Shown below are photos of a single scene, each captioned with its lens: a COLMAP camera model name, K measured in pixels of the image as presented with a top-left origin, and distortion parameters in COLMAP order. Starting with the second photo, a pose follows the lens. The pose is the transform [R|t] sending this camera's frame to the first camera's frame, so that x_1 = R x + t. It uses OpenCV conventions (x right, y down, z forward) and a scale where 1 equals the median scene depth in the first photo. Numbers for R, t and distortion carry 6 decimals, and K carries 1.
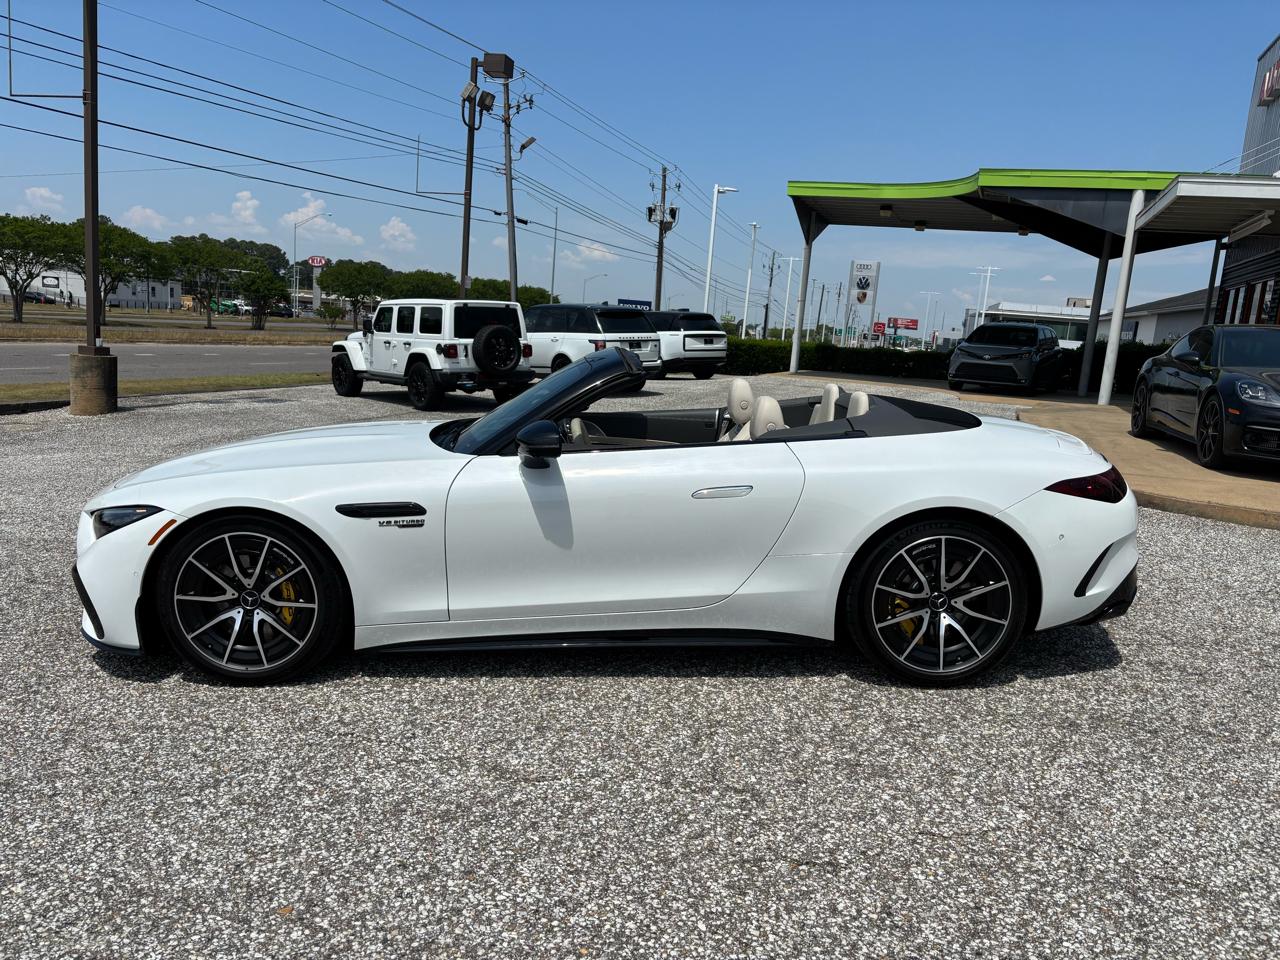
lens RADIAL K [[972.7, 0, 644.7], [0, 972.7, 498.8], [0, 0, 1]] dist [0.049396, -0.059758]
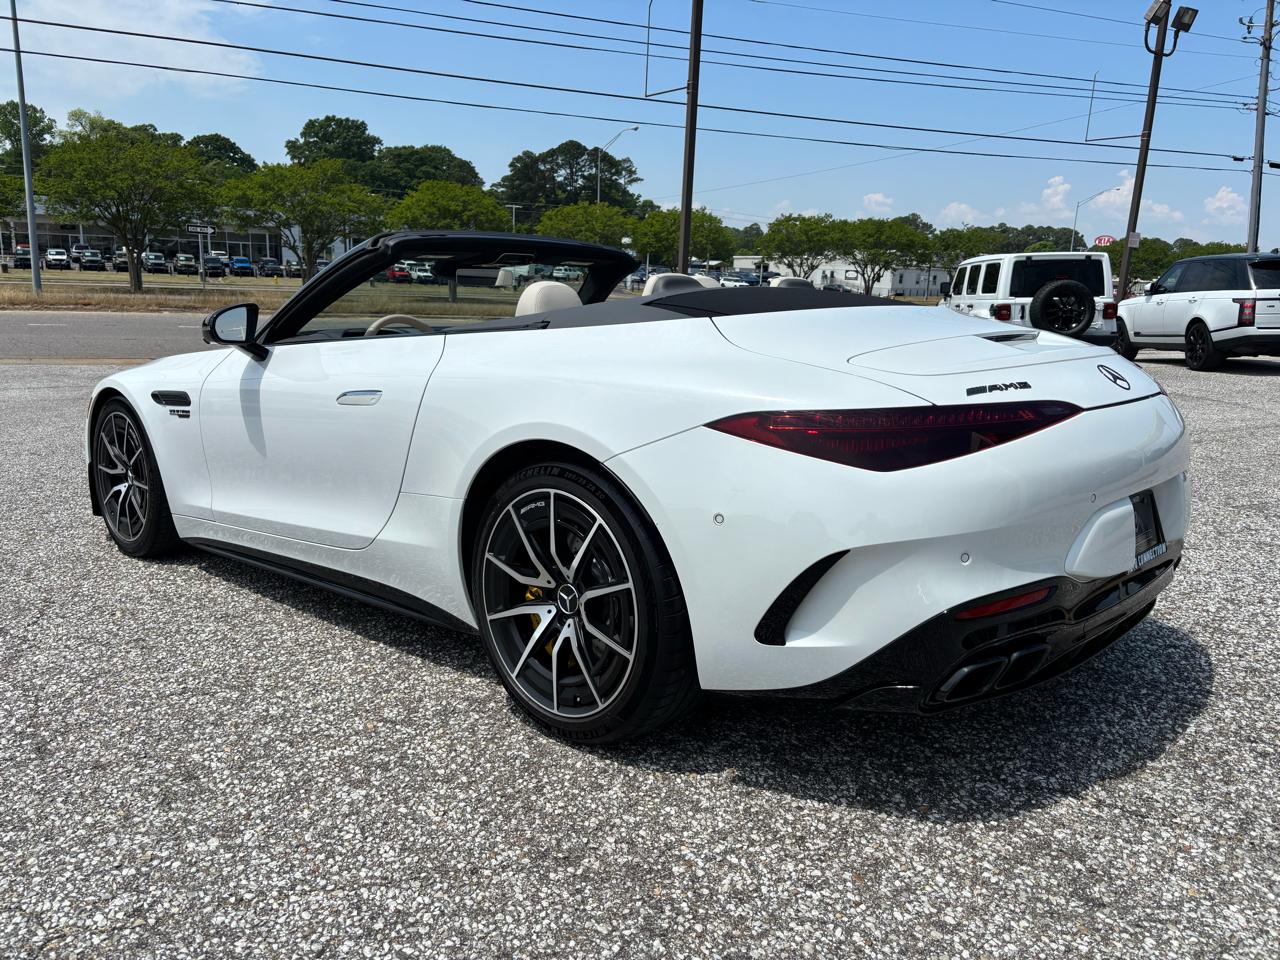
lens RADIAL K [[972.7, 0, 639.1], [0, 972.7, 492.4], [0, 0, 1]] dist [0.049396, -0.059758]
pose [[0.717244, 0.114569, -0.687339, 0.152782], [-0.110703, 0.992598, 0.049932, 0.000838], [0.687973, 0.040277, 0.724618, 0.121423]]
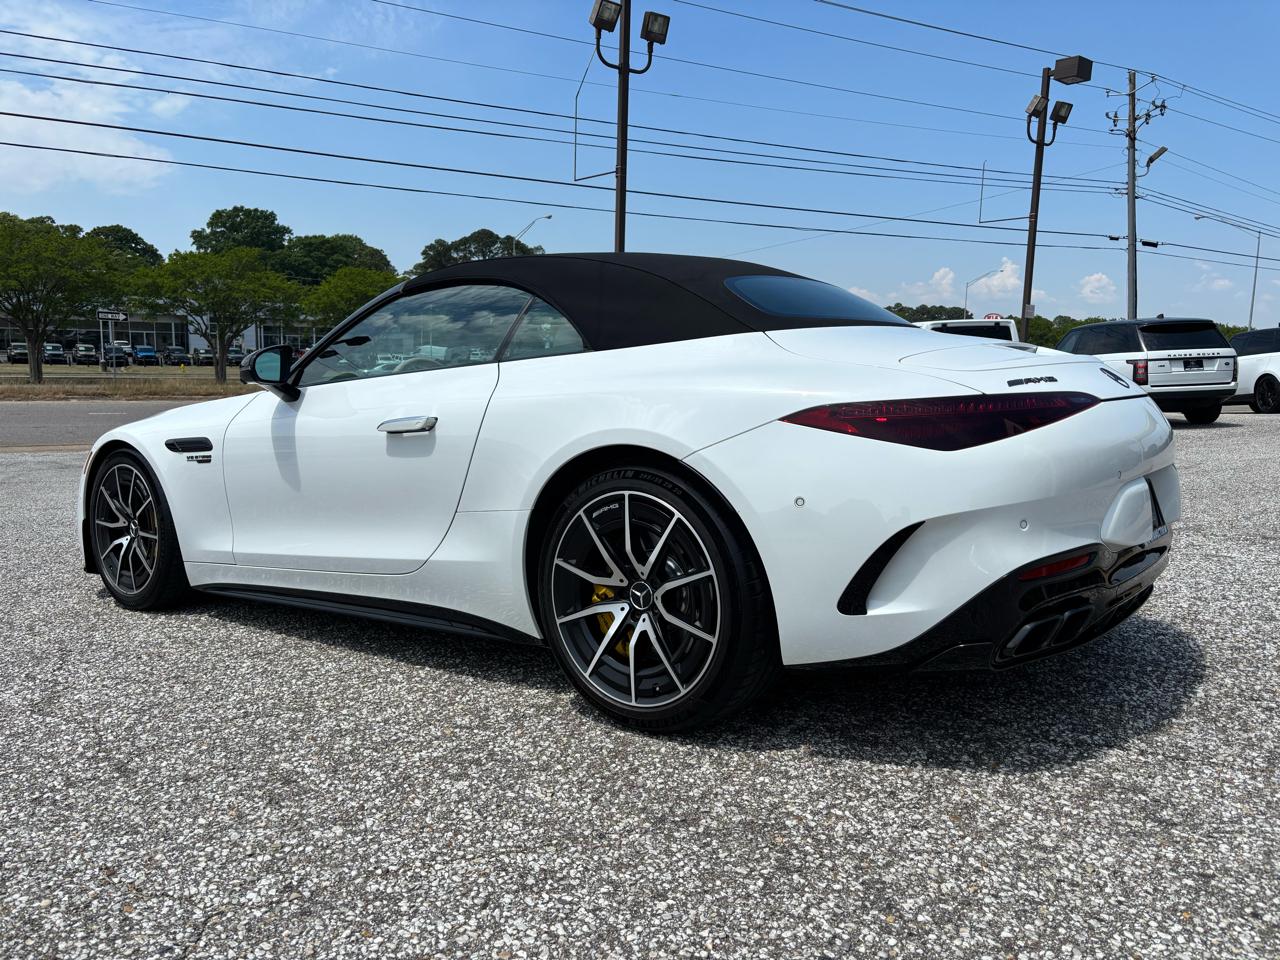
lens RADIAL K [[972.7, 0, 648.0], [0, 972.7, 480.8], [0, 0, 1]] dist [0.049396, -0.059758]
pose [[0.780605, 0.027216, -0.624432, 0.145233], [-0.076005, 0.995771, -0.051614, 0.012838], [0.620386, 0.087750, 0.779372, 0.101830]]
